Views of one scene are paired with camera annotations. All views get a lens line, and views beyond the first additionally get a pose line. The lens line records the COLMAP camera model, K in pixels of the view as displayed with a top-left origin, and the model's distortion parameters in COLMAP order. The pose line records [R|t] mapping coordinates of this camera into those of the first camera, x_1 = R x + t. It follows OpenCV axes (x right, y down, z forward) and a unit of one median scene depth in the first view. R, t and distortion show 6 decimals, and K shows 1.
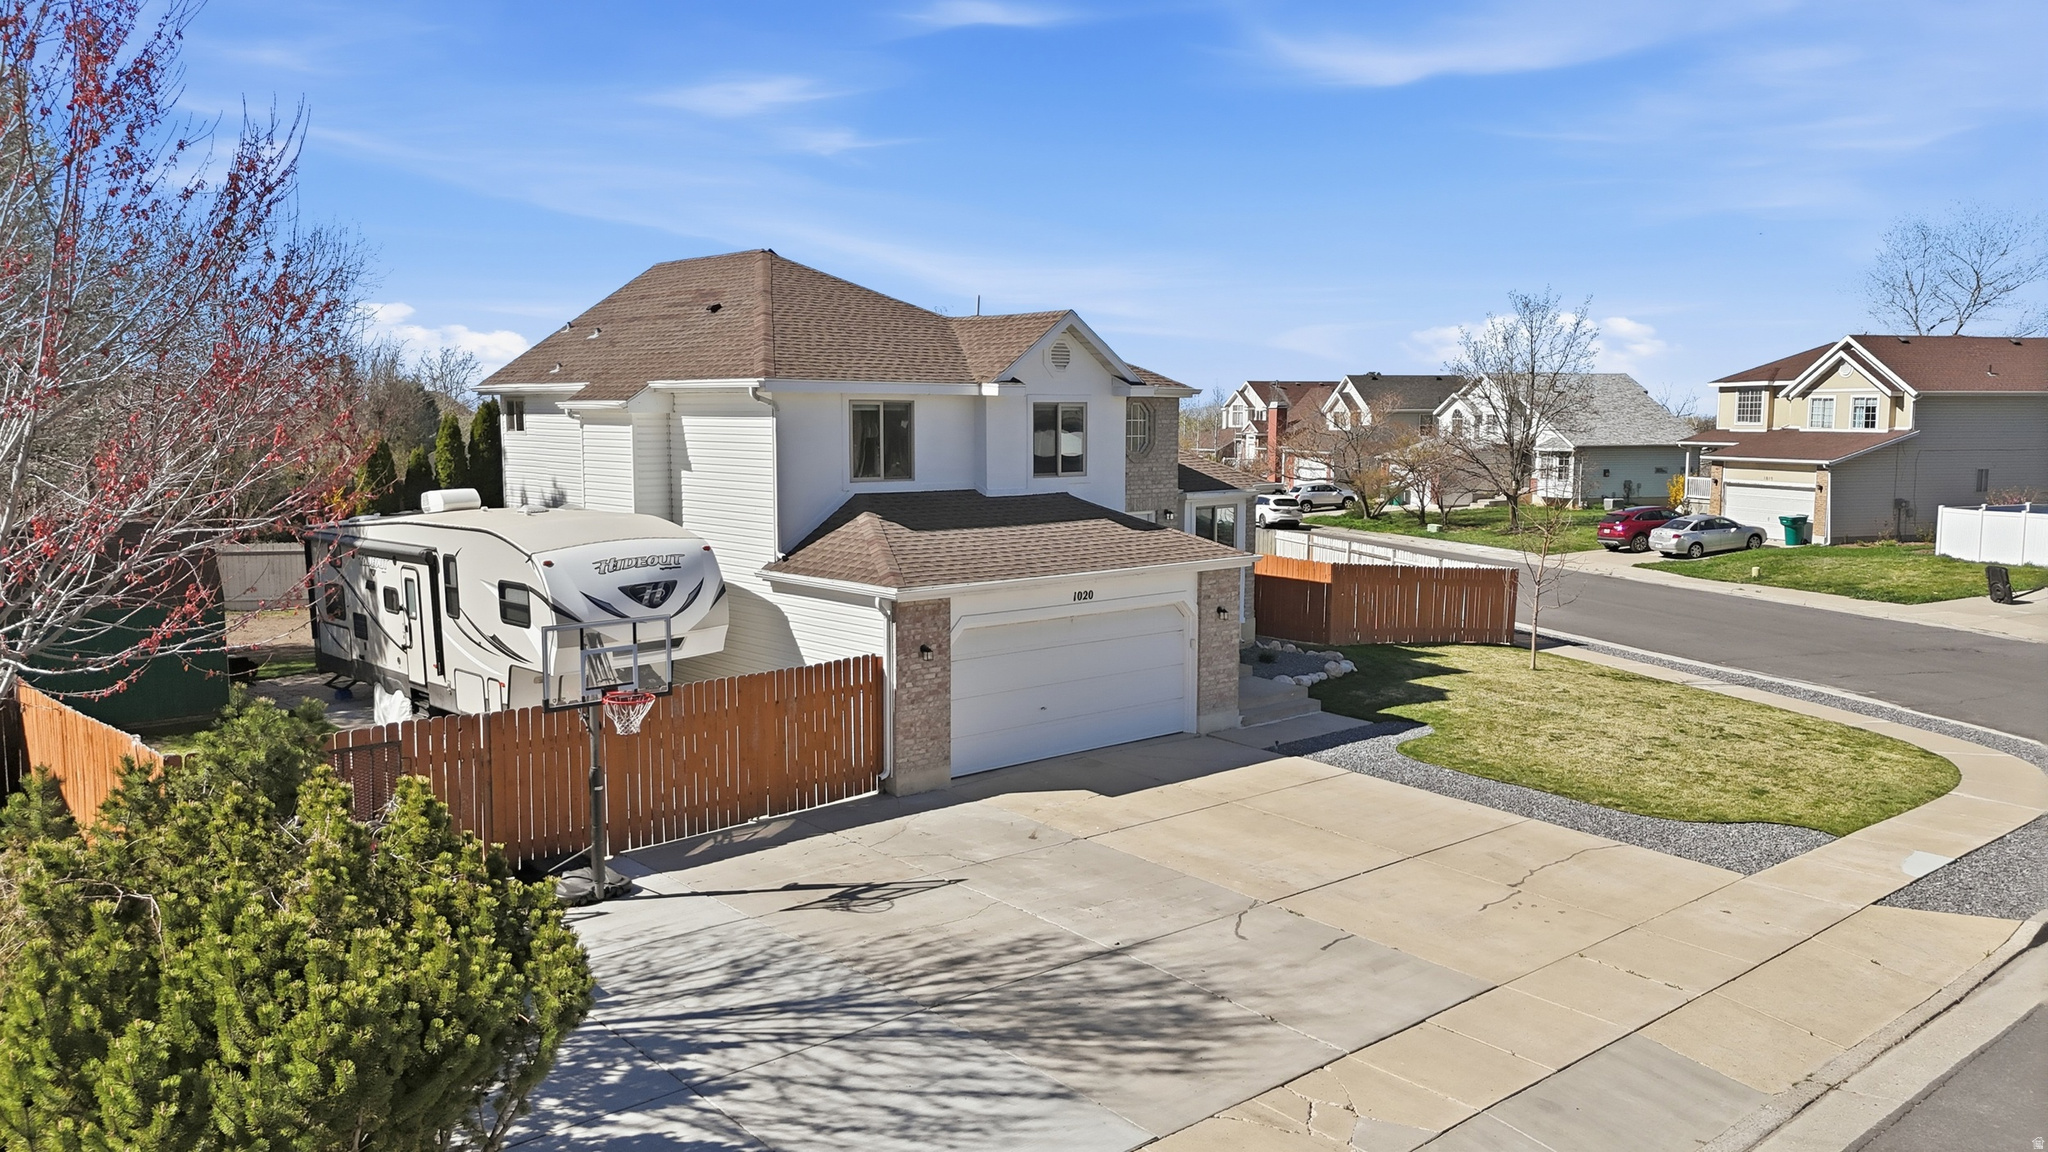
lens RADIAL K [[1508.1, 0, 1015.8], [0, 1508.1, 569.8], [0, 0, 1]] dist [0.068141, -0.071070]
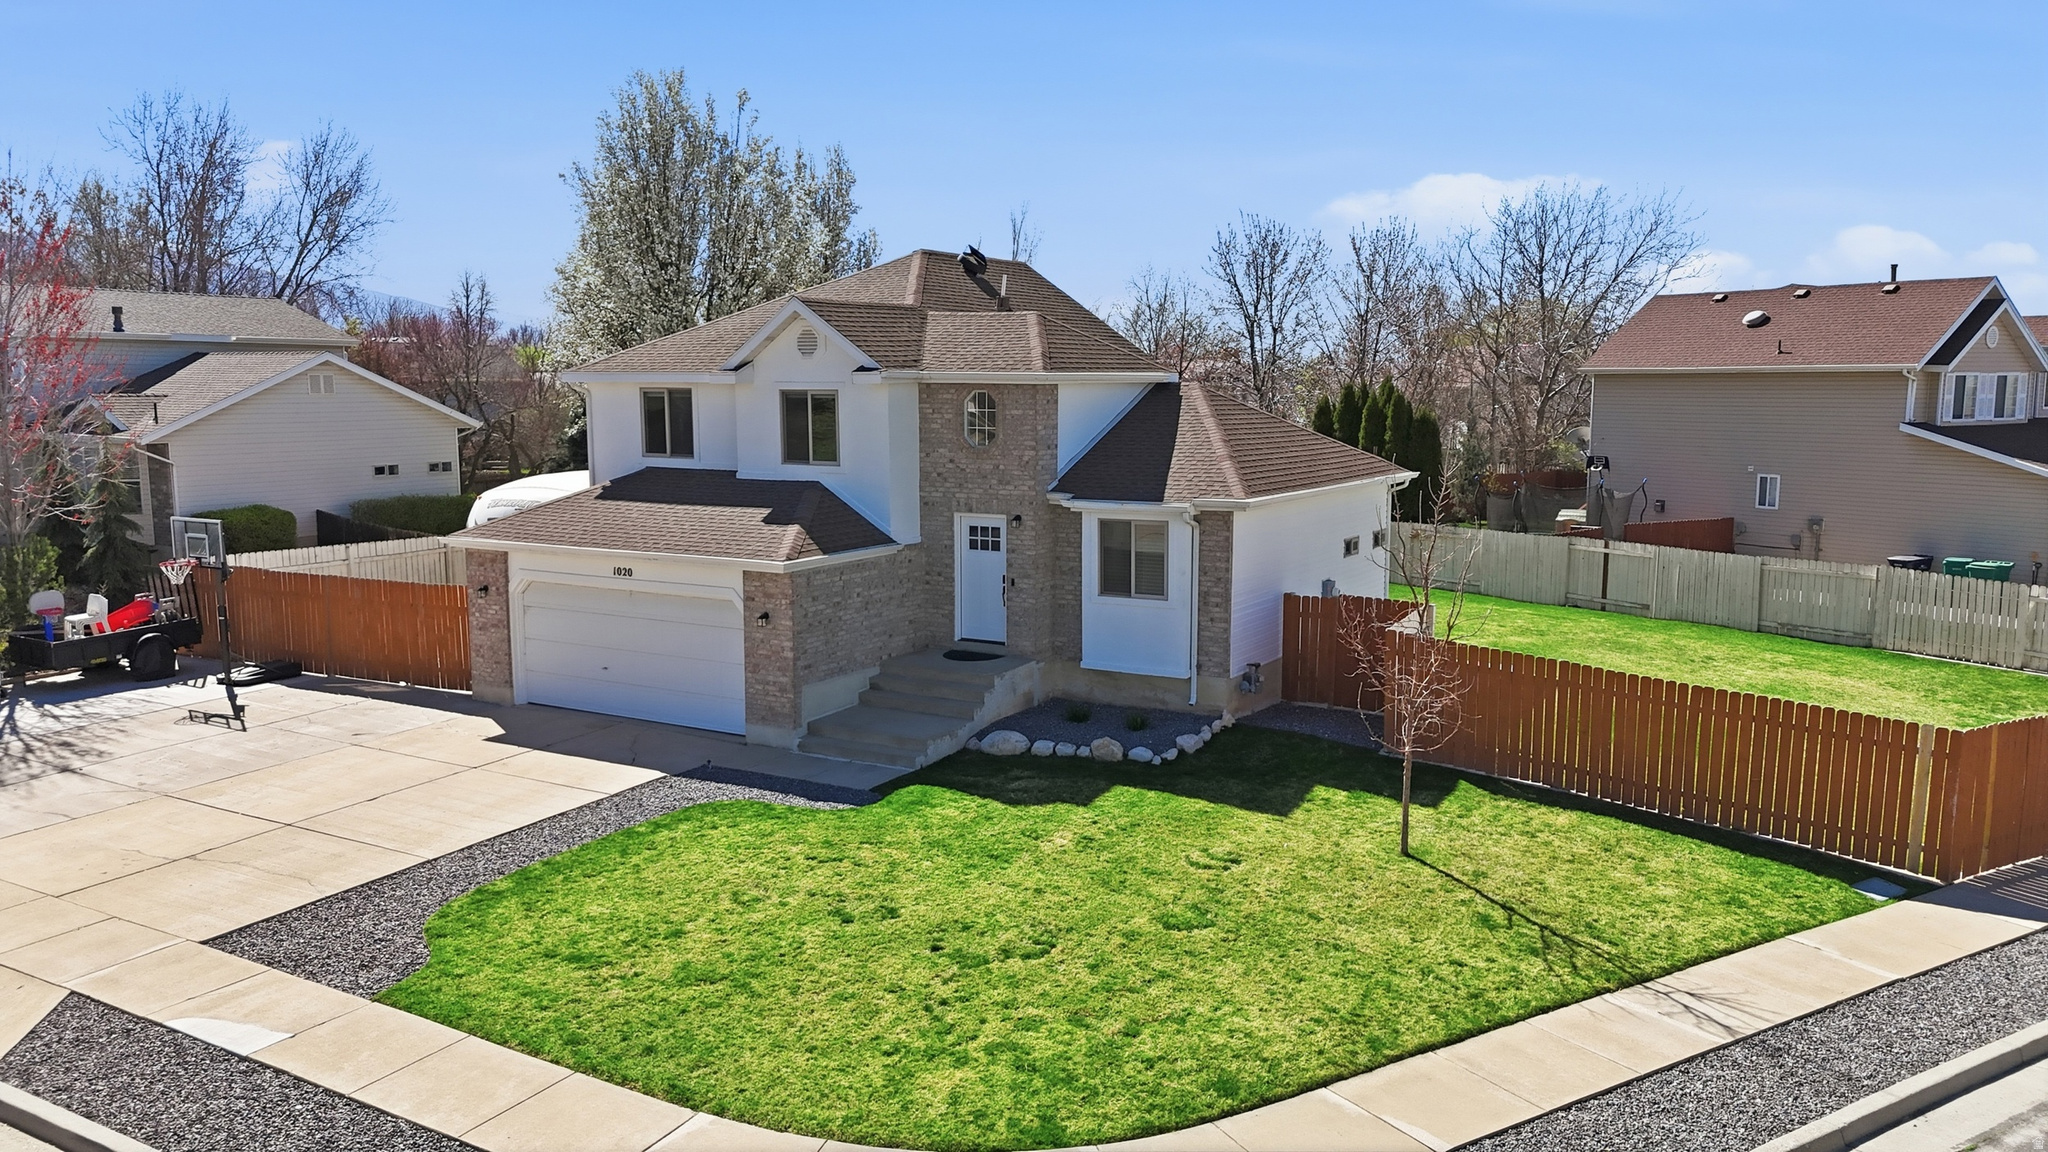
lens RADIAL K [[1508.1, 0, 1024.1], [0, 1508.1, 580.7], [0, 0, 1]] dist [0.068141, -0.071070]
pose [[0.306170, 0.123690, -0.943907, 1.343321], [-0.097977, 0.990352, 0.097995, -0.128797], [0.946922, 0.062478, 0.315334, 1.090096]]
